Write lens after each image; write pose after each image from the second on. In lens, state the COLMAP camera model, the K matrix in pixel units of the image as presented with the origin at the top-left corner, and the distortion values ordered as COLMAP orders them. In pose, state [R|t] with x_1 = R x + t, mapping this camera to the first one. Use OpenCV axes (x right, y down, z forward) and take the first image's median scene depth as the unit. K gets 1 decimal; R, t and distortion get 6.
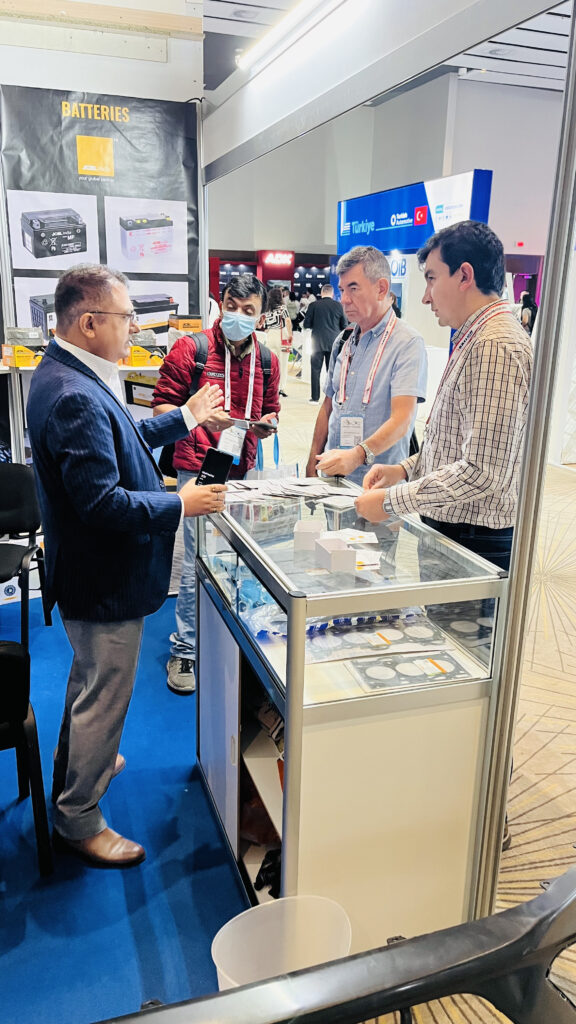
lens RADIAL K [[785.4, 0, 287.6], [0, 785.4, 512.3], [0, 0, 1]] dist [0.043433, -0.032923]
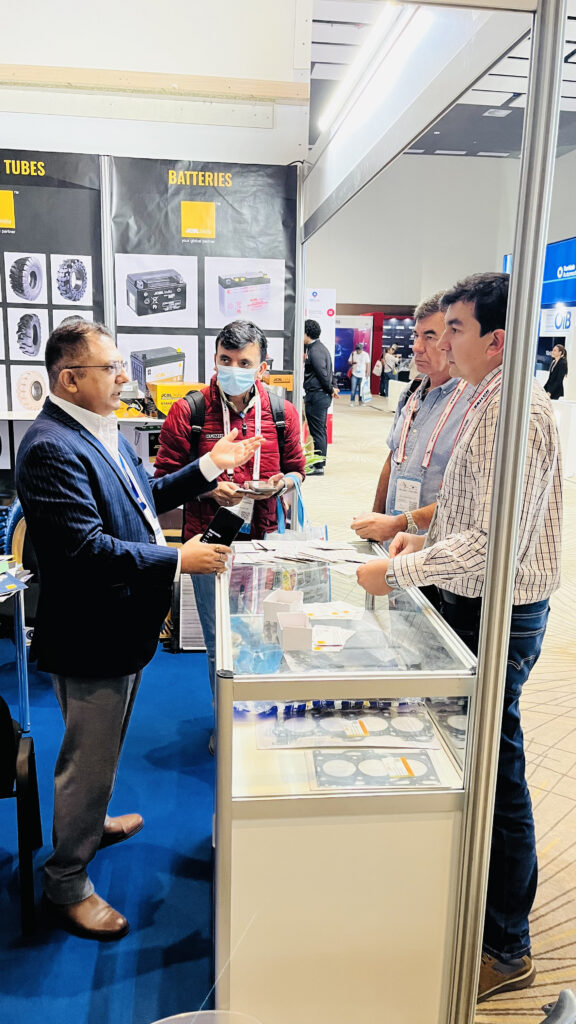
lens RADIAL K [[785.4, 0, 285.8], [0, 785.4, 505.7], [0, 0, 1]] dist [0.043433, -0.032923]
pose [[0.974265, 0.042022, -0.221452, 0.184745], [-0.058080, 0.996094, -0.066505, -0.021343], [0.217792, 0.077656, 0.972901, 0.074810]]
